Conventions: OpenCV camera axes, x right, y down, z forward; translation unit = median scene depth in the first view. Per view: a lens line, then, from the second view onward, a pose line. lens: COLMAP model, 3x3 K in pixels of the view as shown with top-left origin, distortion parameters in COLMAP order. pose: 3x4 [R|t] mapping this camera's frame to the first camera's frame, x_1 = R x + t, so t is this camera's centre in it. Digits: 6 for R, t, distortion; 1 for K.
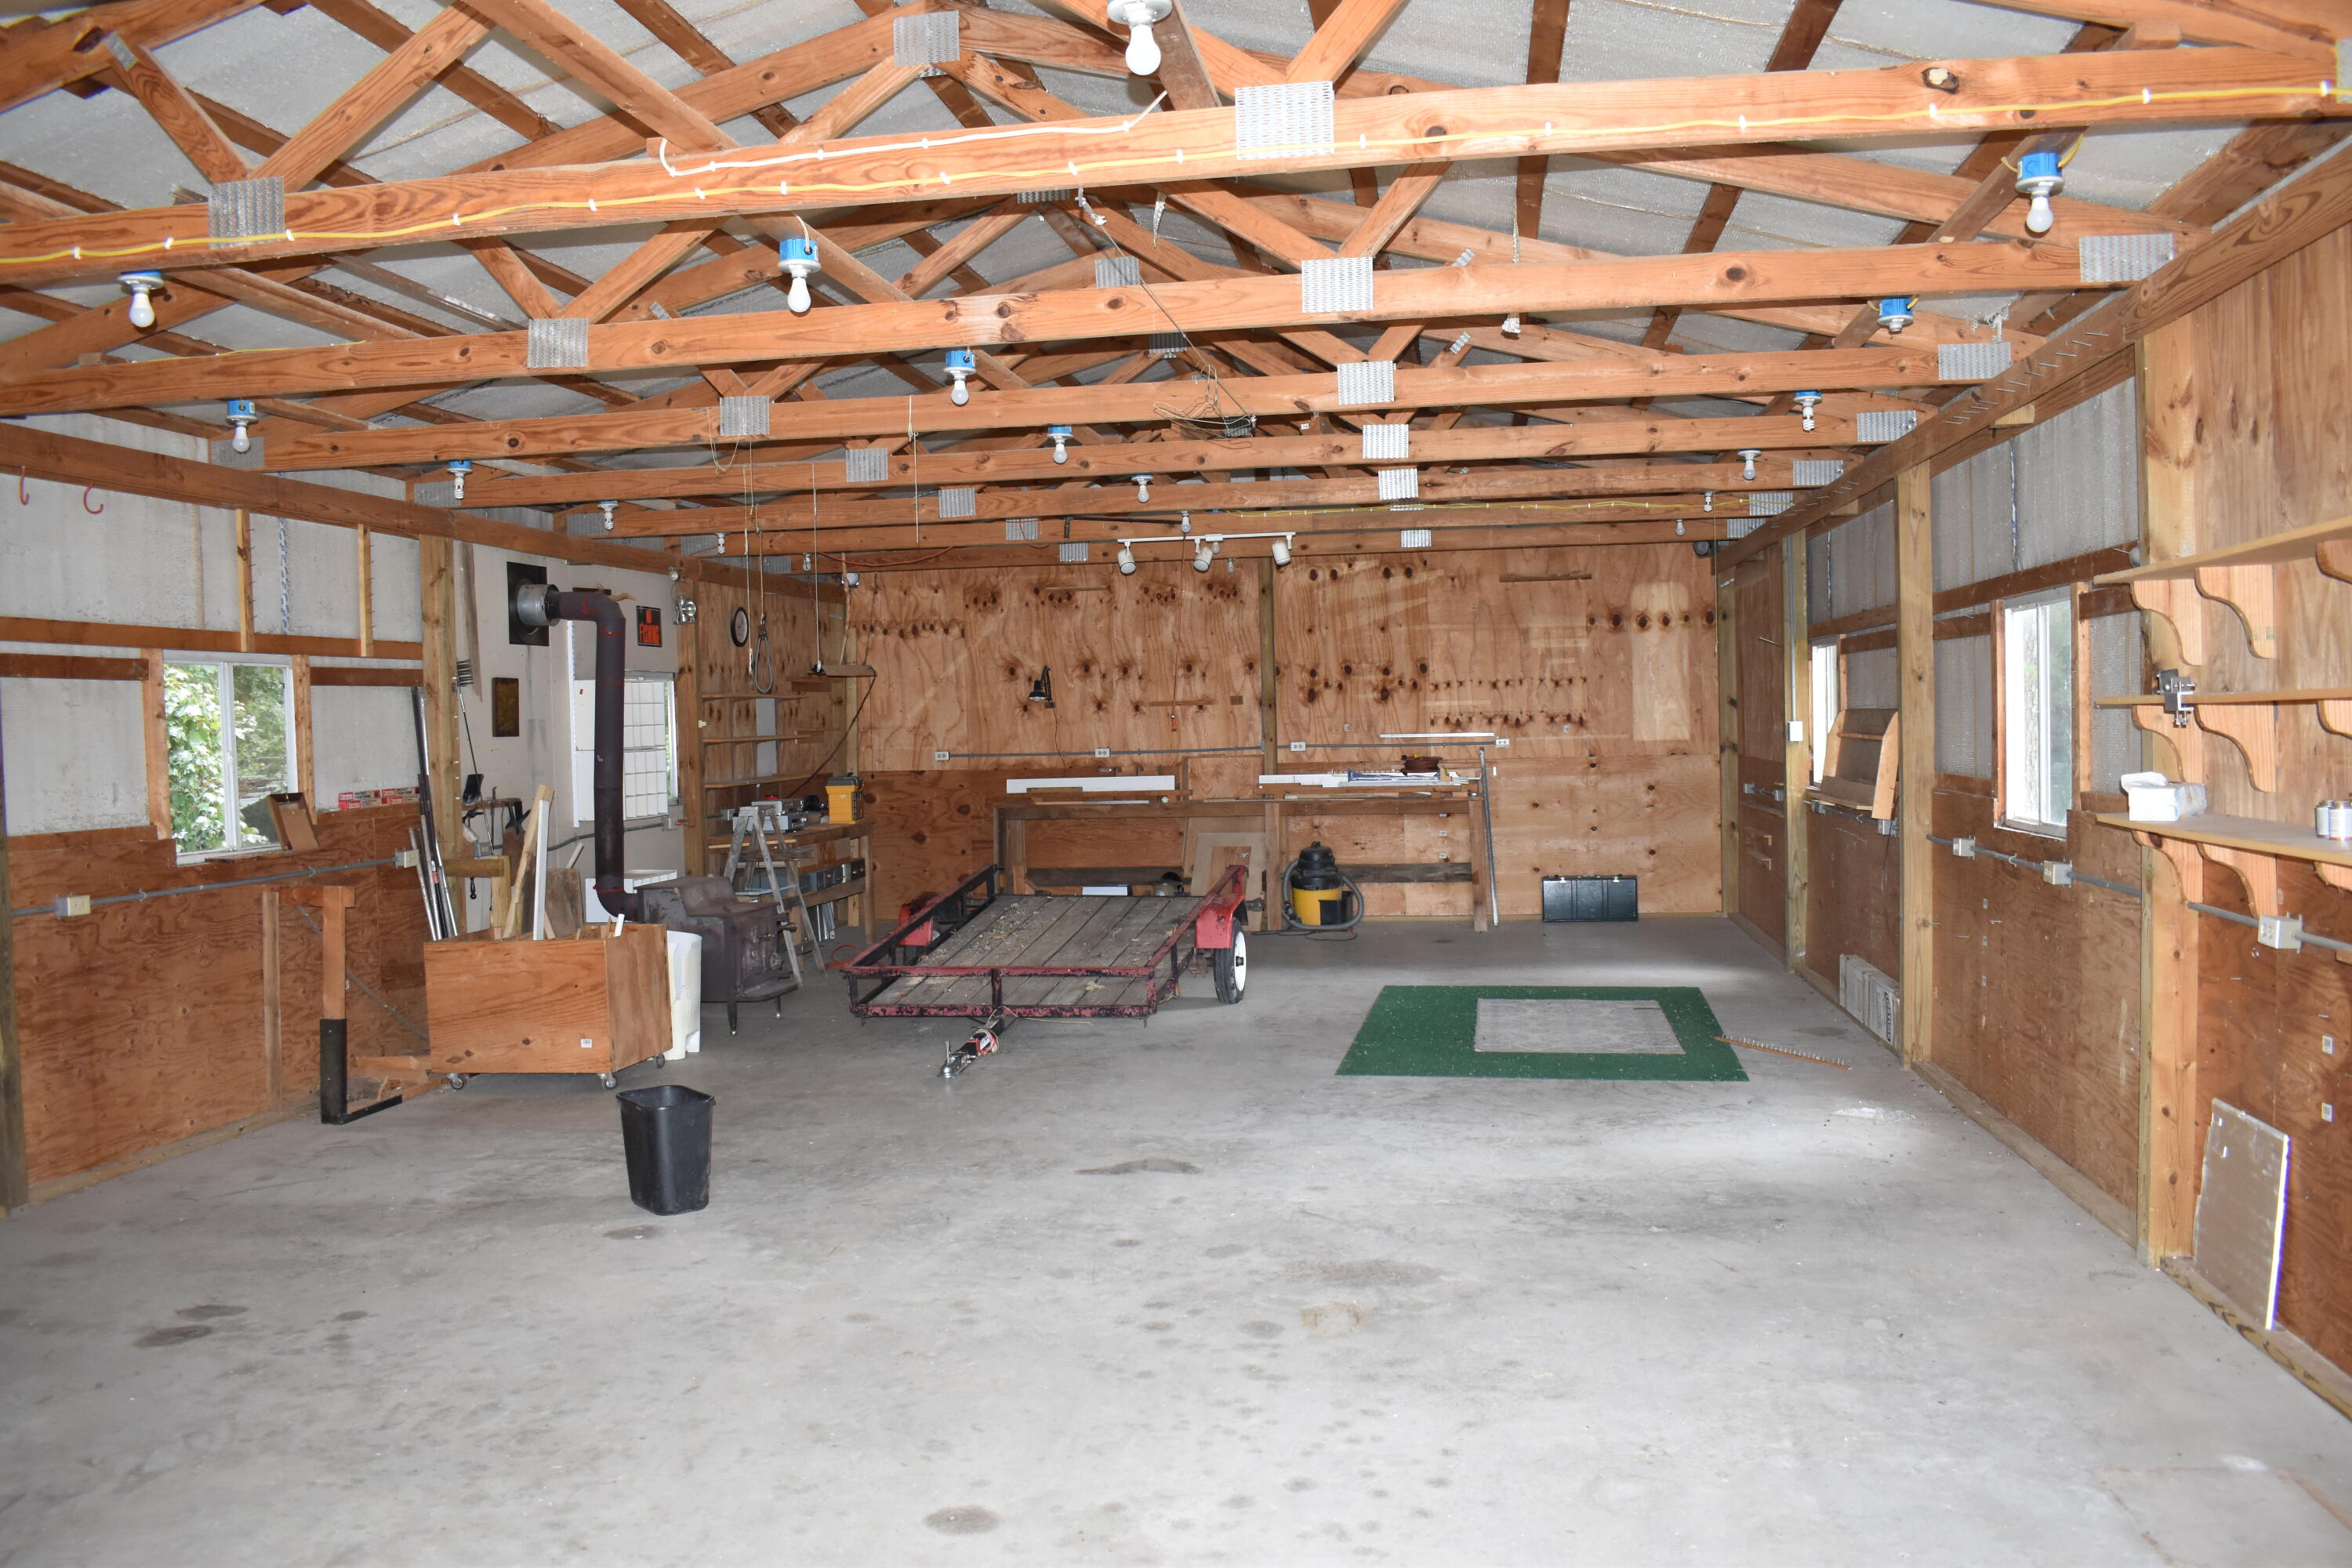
lens RADIAL K [[1835.5, 0, 1176.0], [0, 1835.5, 784.0], [0, 0, 1]] dist [-0.097570, 0.018113]
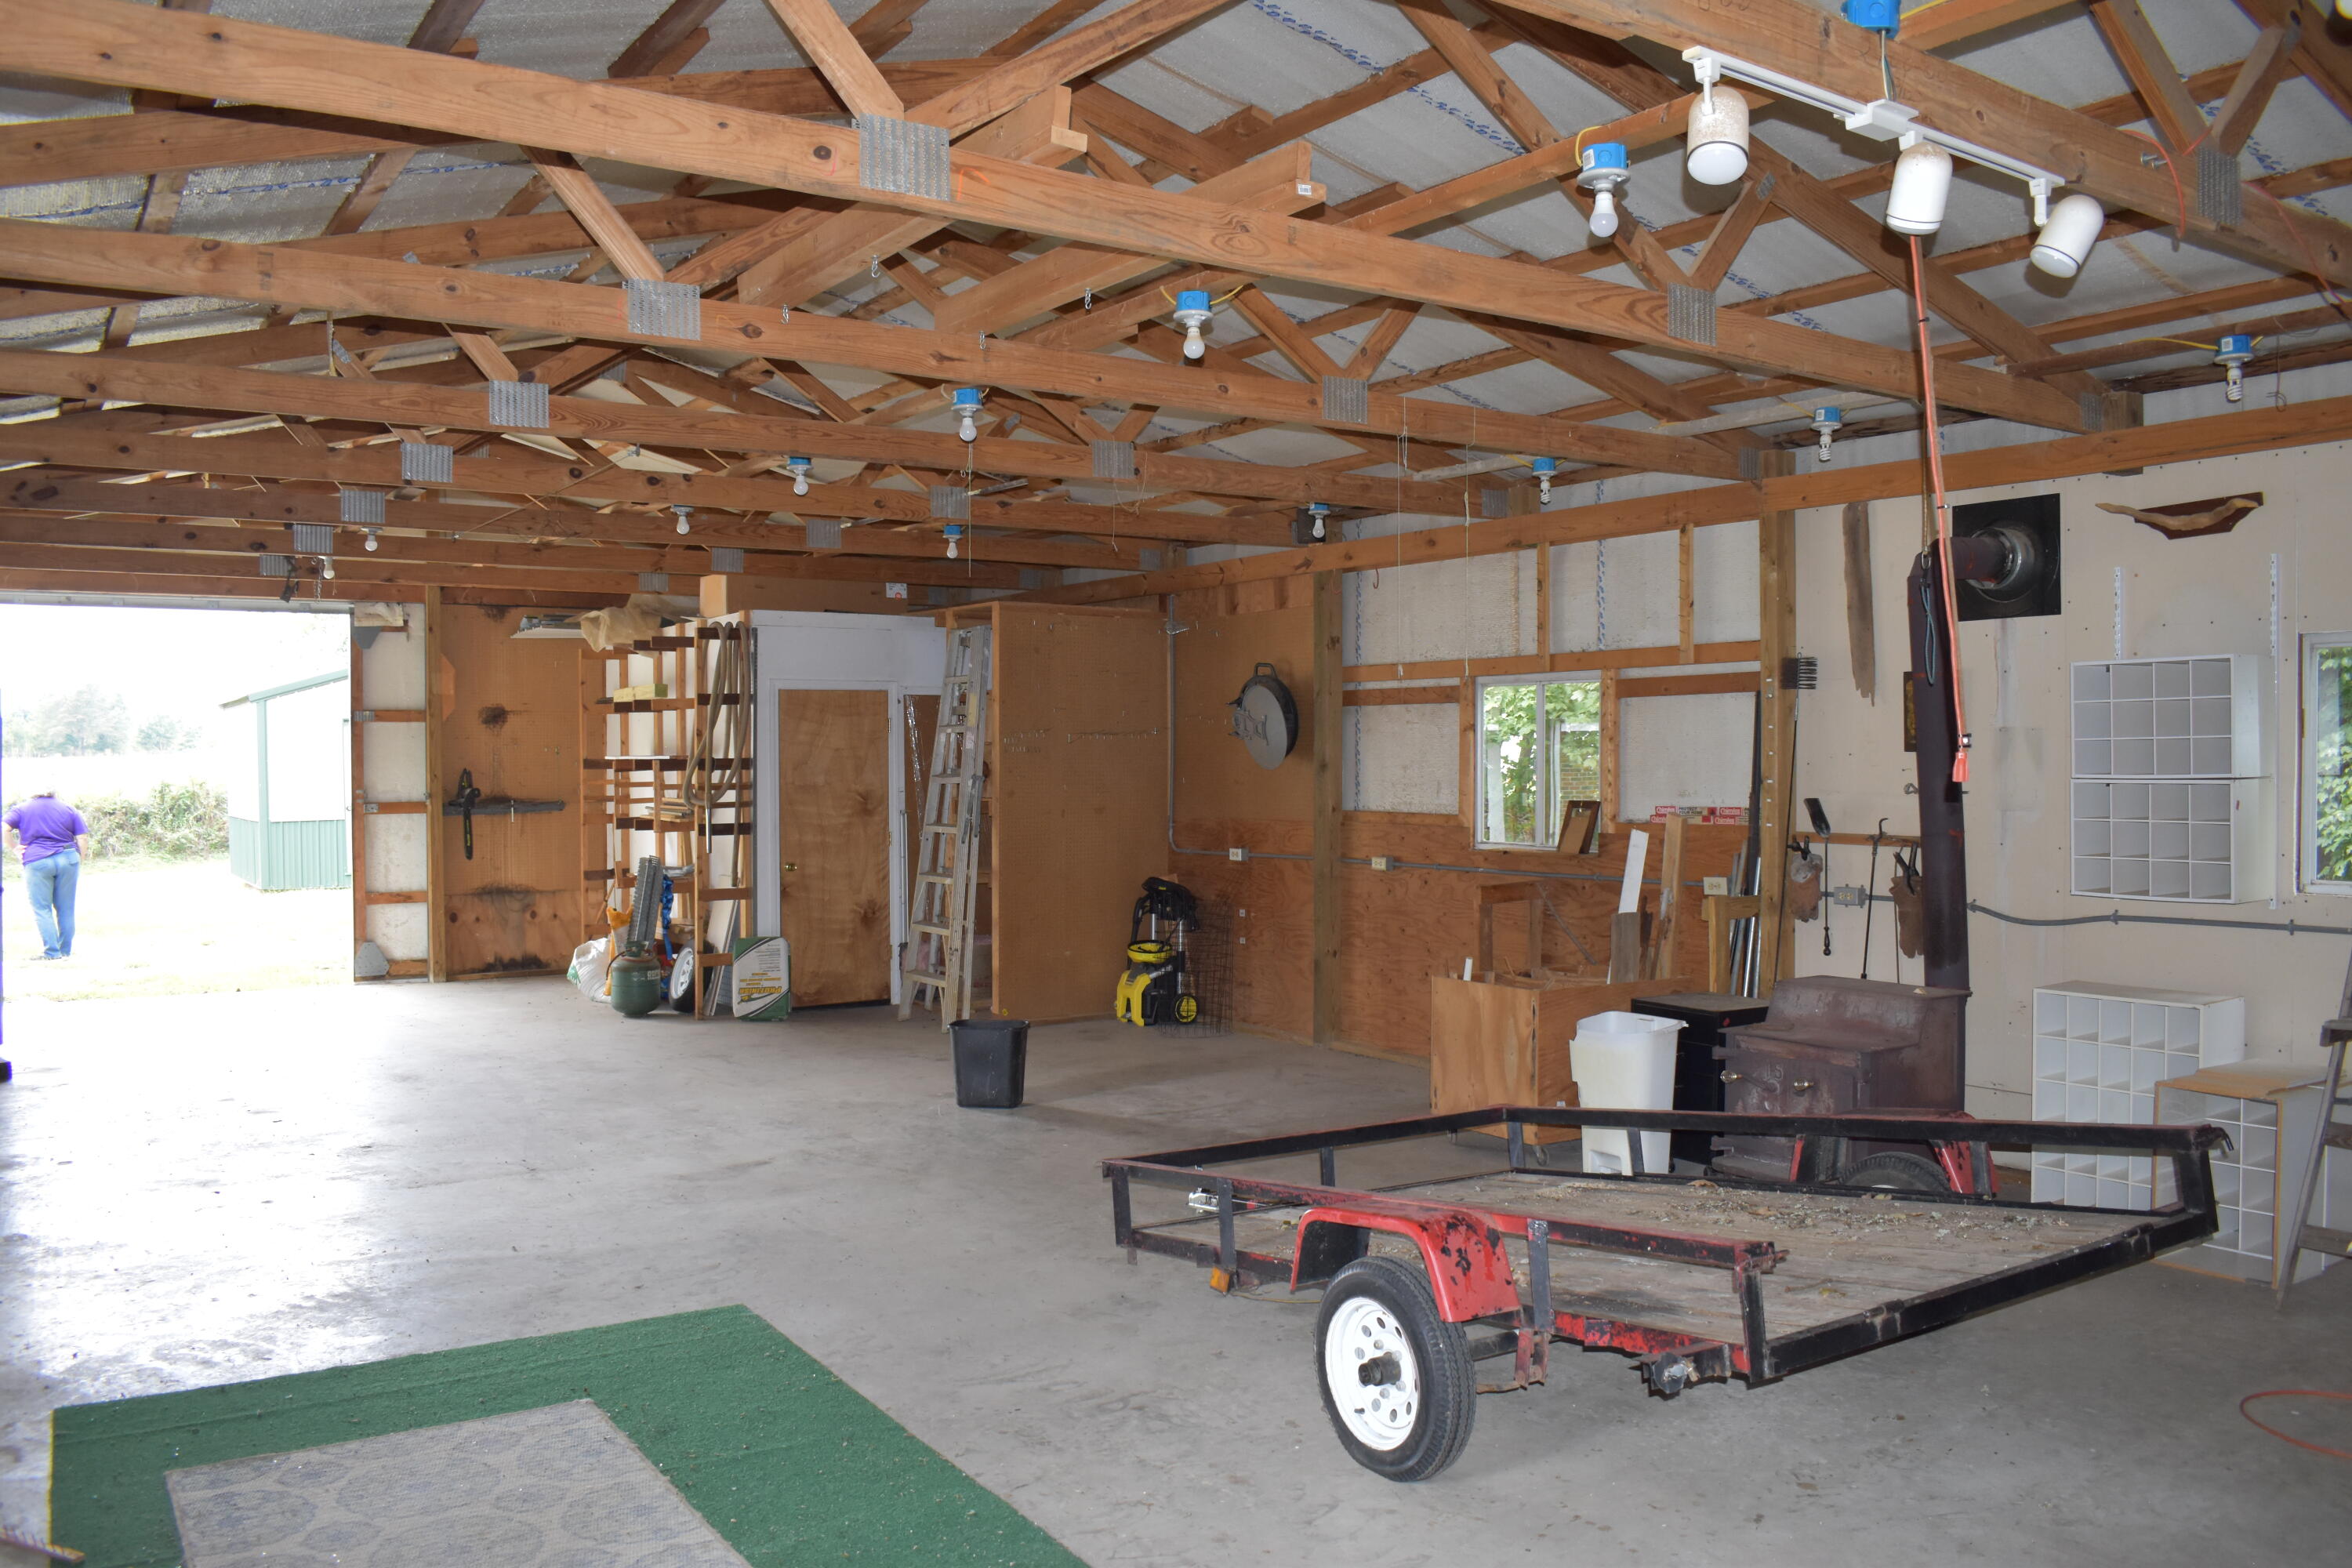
lens RADIAL K [[1835.5, 0, 1176.0], [0, 1835.5, 784.0], [0, 0, 1]] dist [-0.097570, 0.018113]
pose [[-0.734901, 0.037195, -0.677154, 0.421310], [-0.001876, 0.998379, 0.056876, -0.066465], [0.678172, 0.043069, -0.733640, 1.642253]]
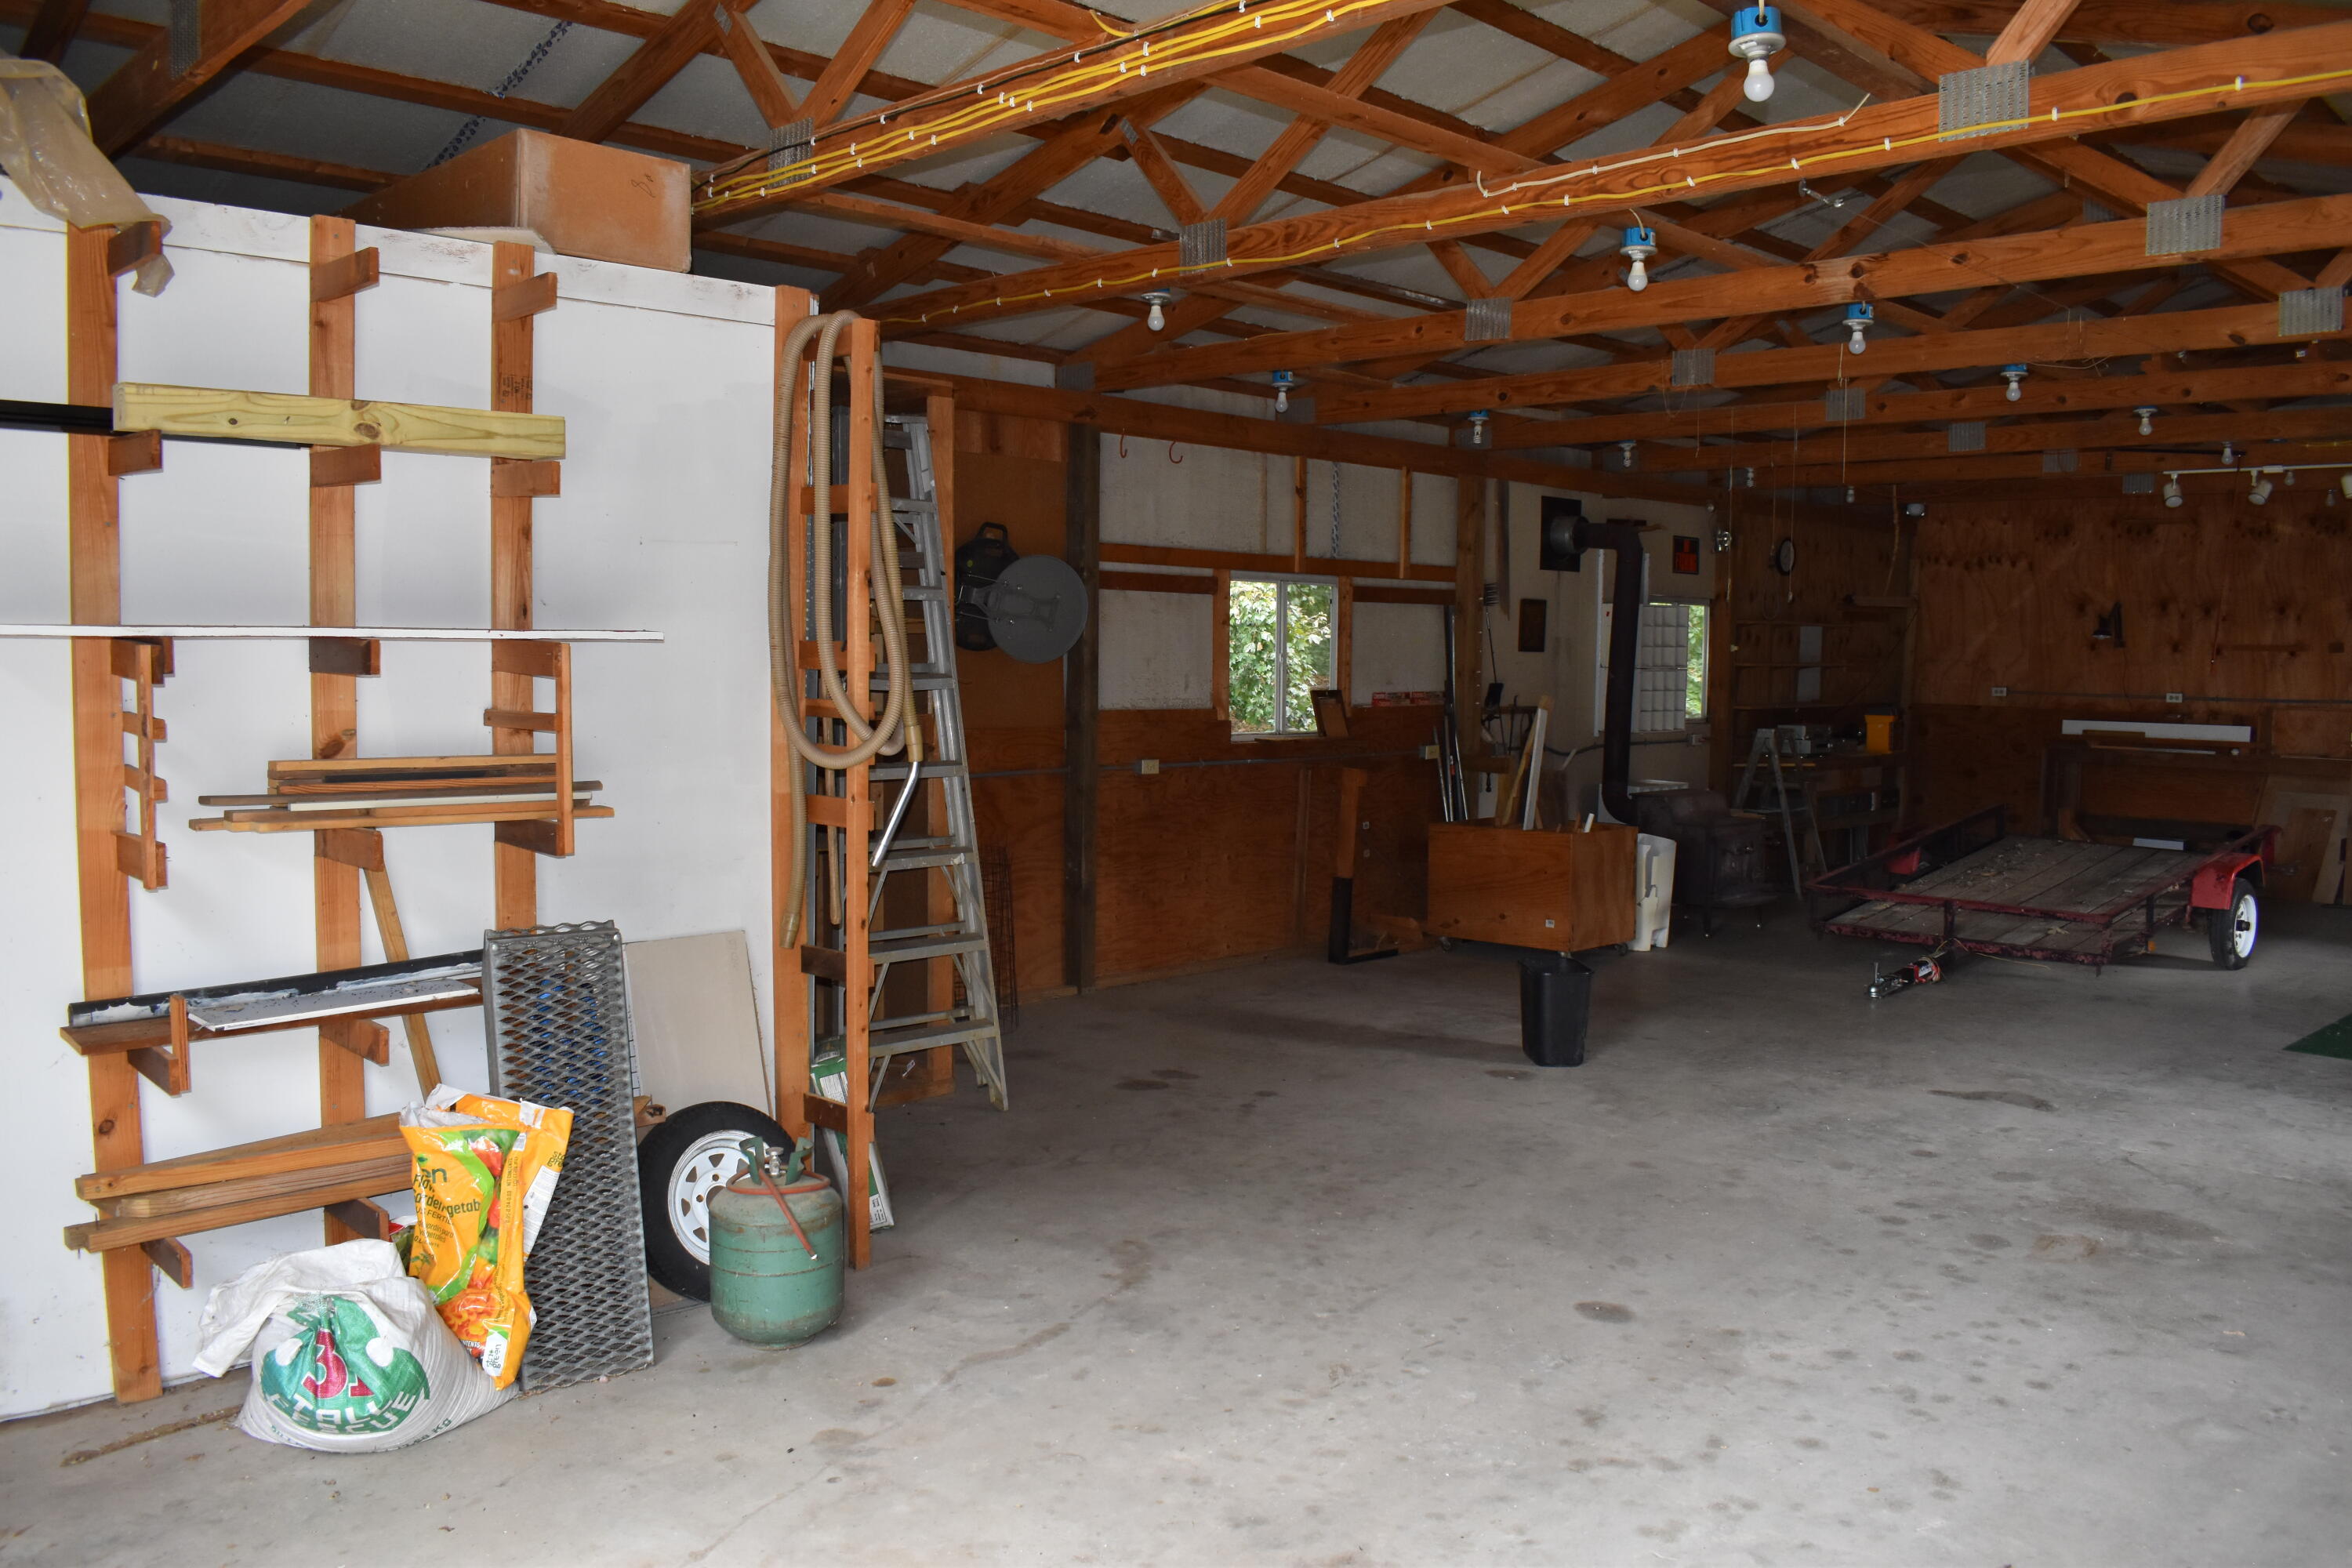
lens RADIAL K [[1835.5, 0, 1176.0], [0, 1835.5, 784.0], [0, 0, 1]] dist [-0.097570, 0.018113]
pose [[0.808118, 0.078870, -0.583716, 0.152053], [-0.053894, 0.996739, 0.060063, -0.000485], [0.586549, -0.017079, 0.809733, -0.066133]]
